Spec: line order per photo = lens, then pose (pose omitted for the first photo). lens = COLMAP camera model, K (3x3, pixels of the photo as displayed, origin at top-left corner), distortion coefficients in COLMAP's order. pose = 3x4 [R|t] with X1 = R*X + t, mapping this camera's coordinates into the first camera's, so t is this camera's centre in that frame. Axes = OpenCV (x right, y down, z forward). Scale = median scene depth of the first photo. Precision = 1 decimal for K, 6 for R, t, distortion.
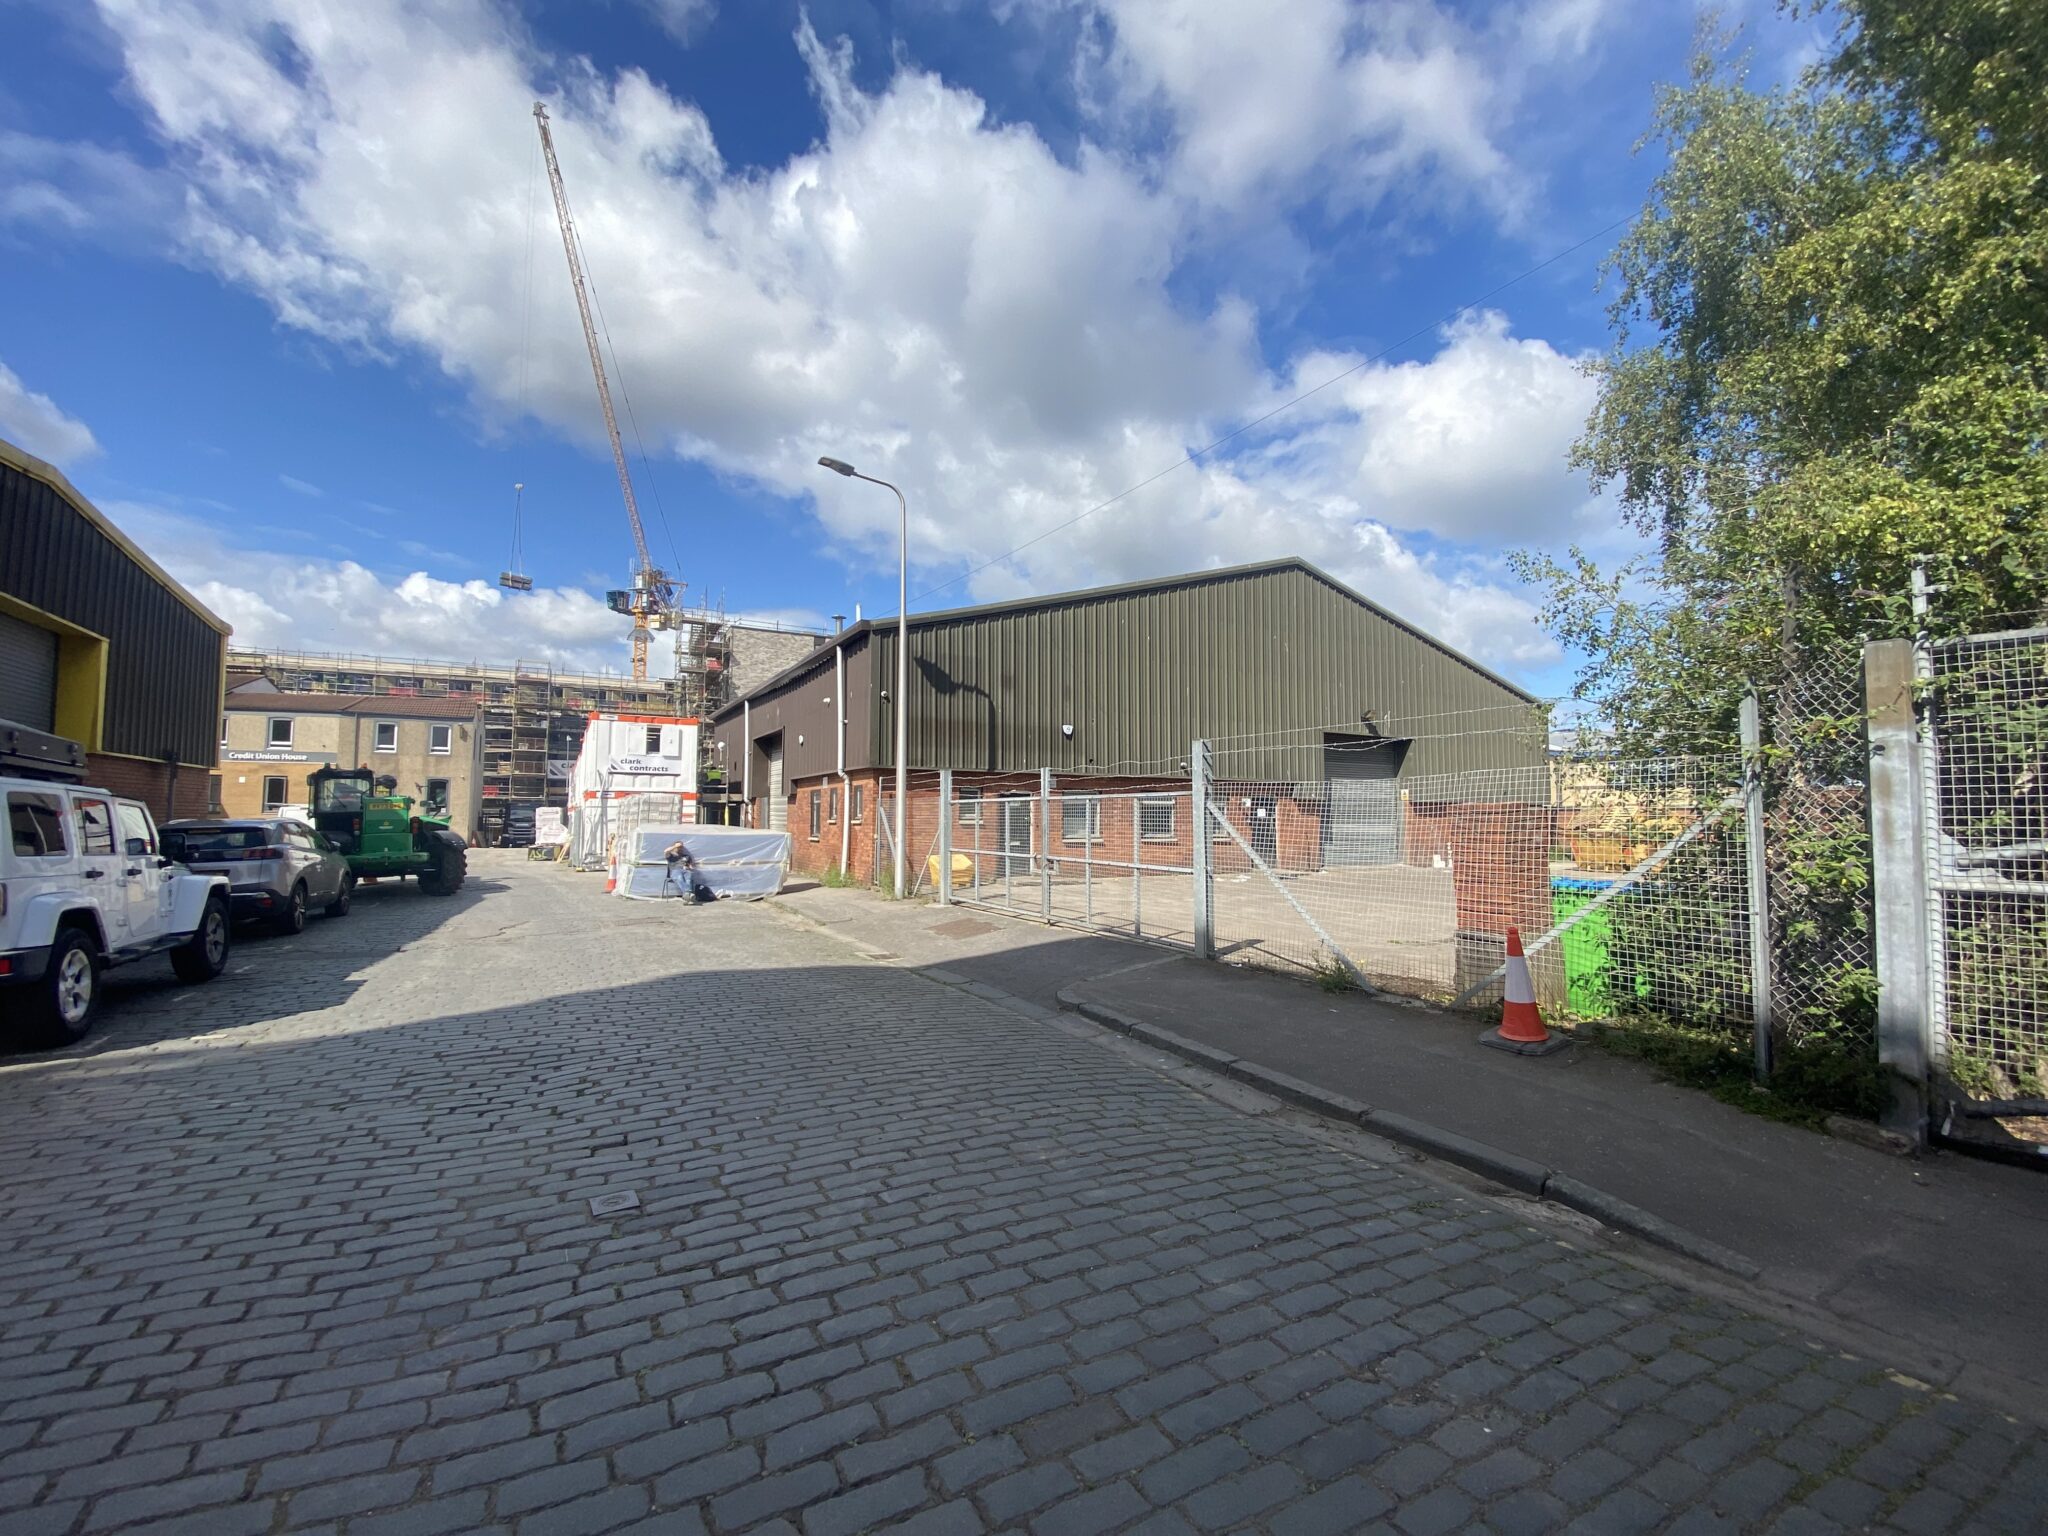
lens RADIAL K [[812.5, 0, 1024.0], [0, 812.5, 768.0], [0, 0, 1]] dist [0.002703, -0.012027]
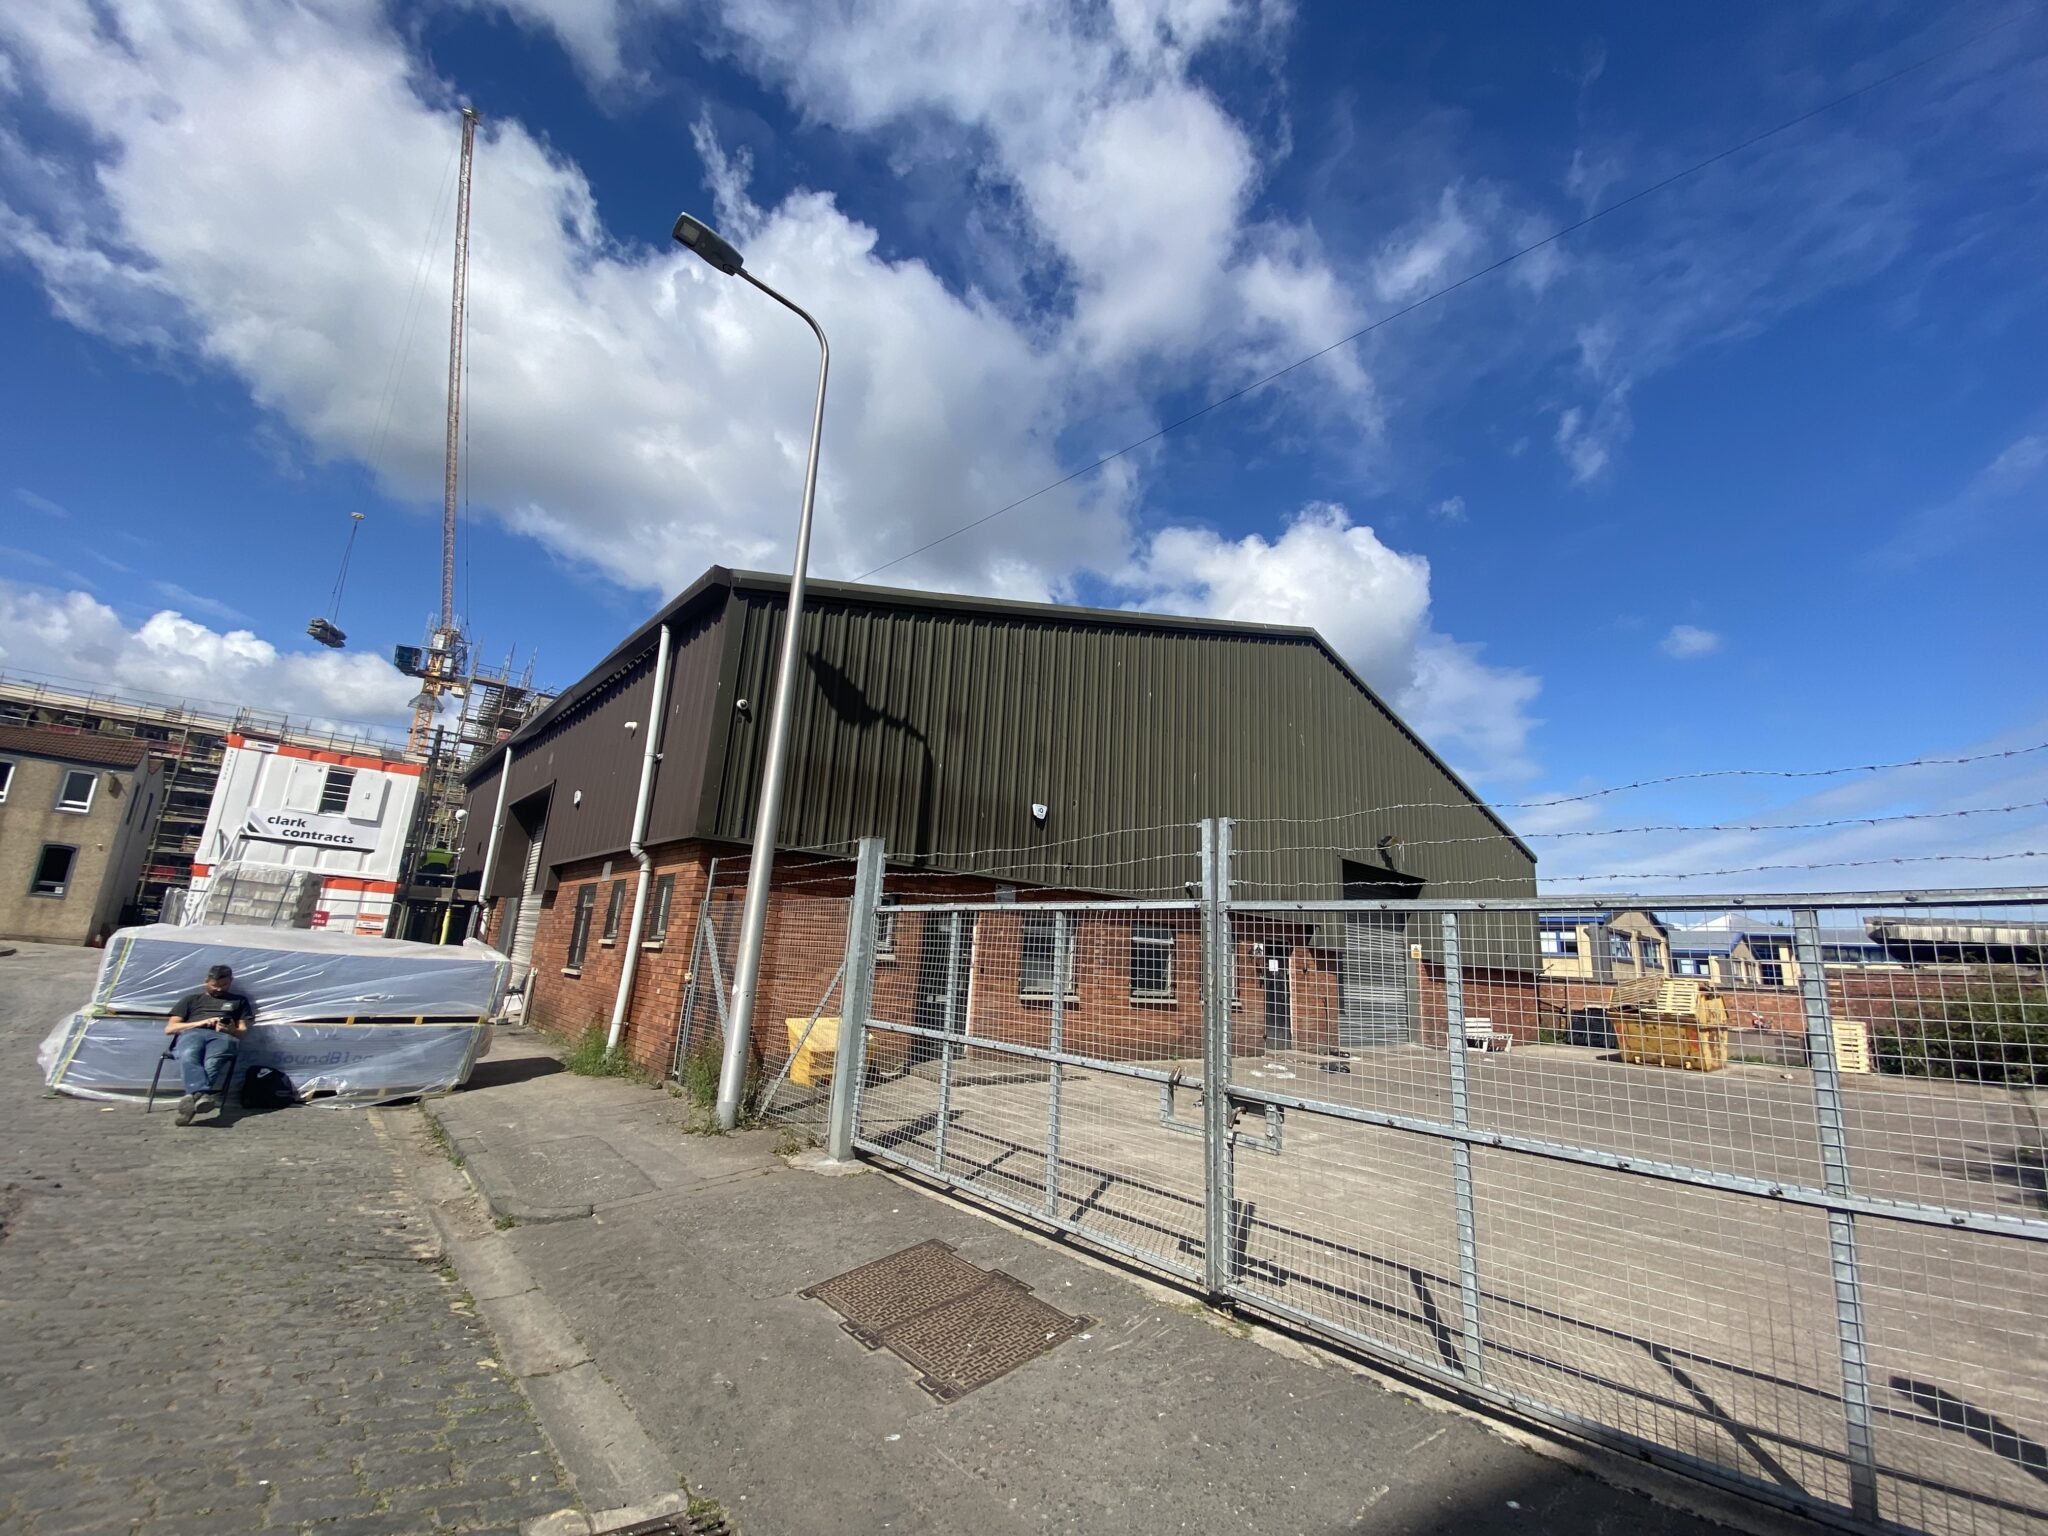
lens RADIAL K [[812.5, 0, 1024.0], [0, 812.5, 768.0], [0, 0, 1]] dist [0.002703, -0.012027]
pose [[0.978167, 0.098617, 0.182931, -0.055346], [-0.067090, 0.982956, -0.171160, 0.019365], [-0.196693, 0.155150, 0.968112, 0.297487]]
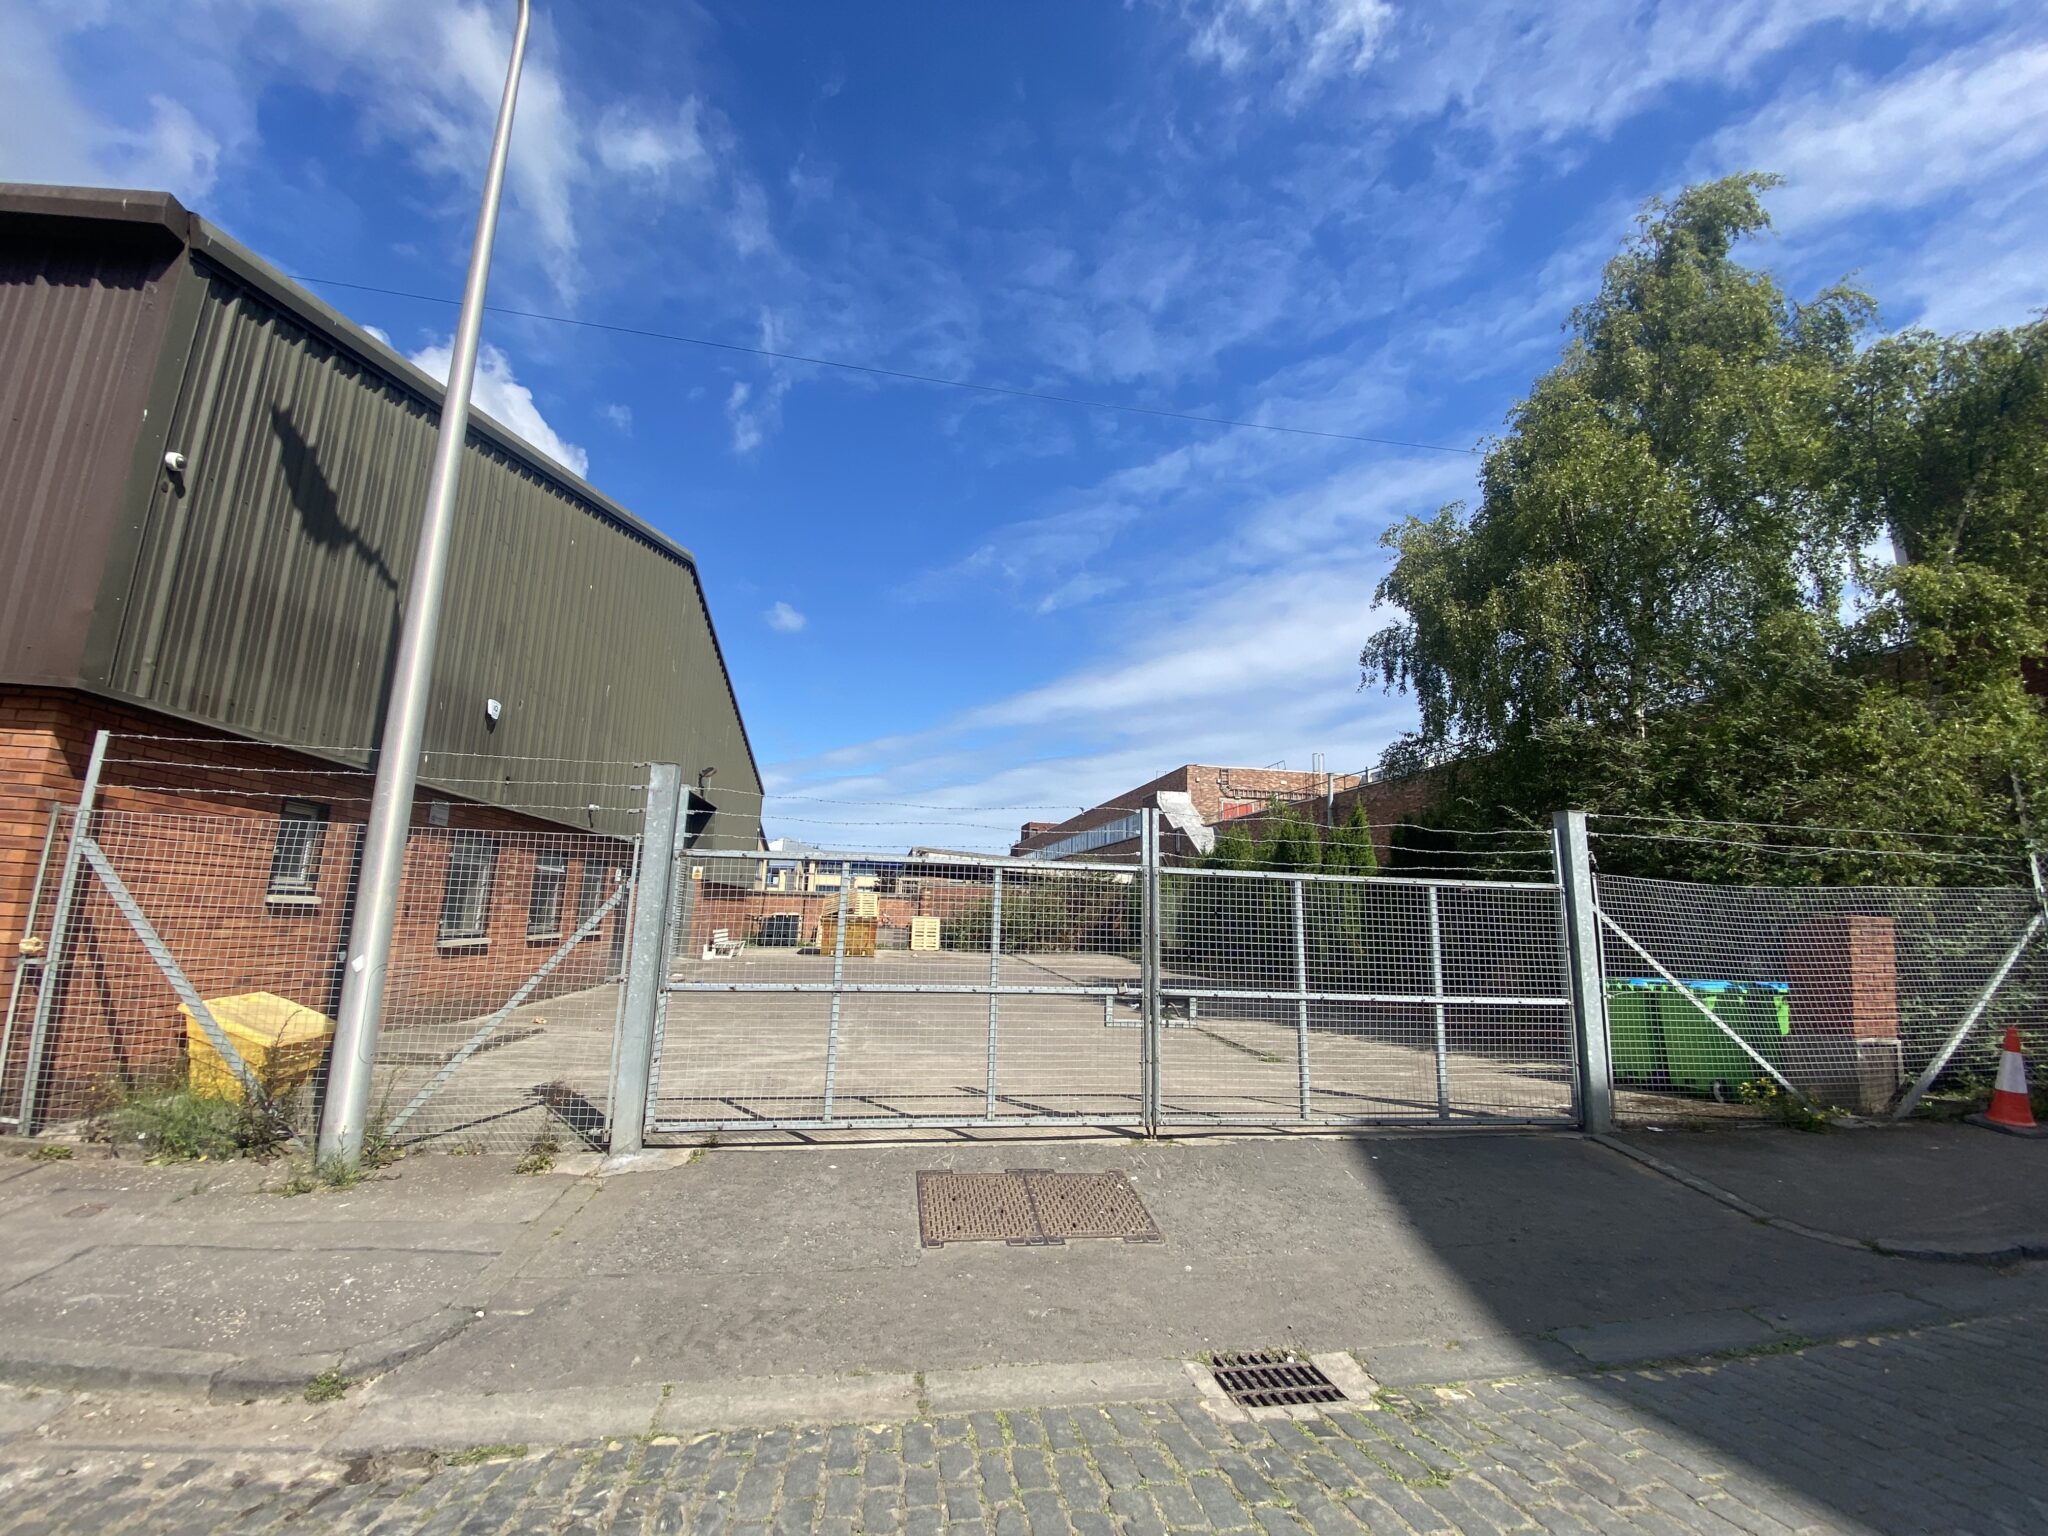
lens RADIAL K [[812.5, 0, 1024.0], [0, 812.5, 768.0], [0, 0, 1]] dist [0.002703, -0.012027]
pose [[0.366351, 0.167866, 0.915209, -0.206228], [-0.086521, 0.985476, -0.146121, 0.024163], [-0.926445, -0.025653, 0.375554, 0.393999]]
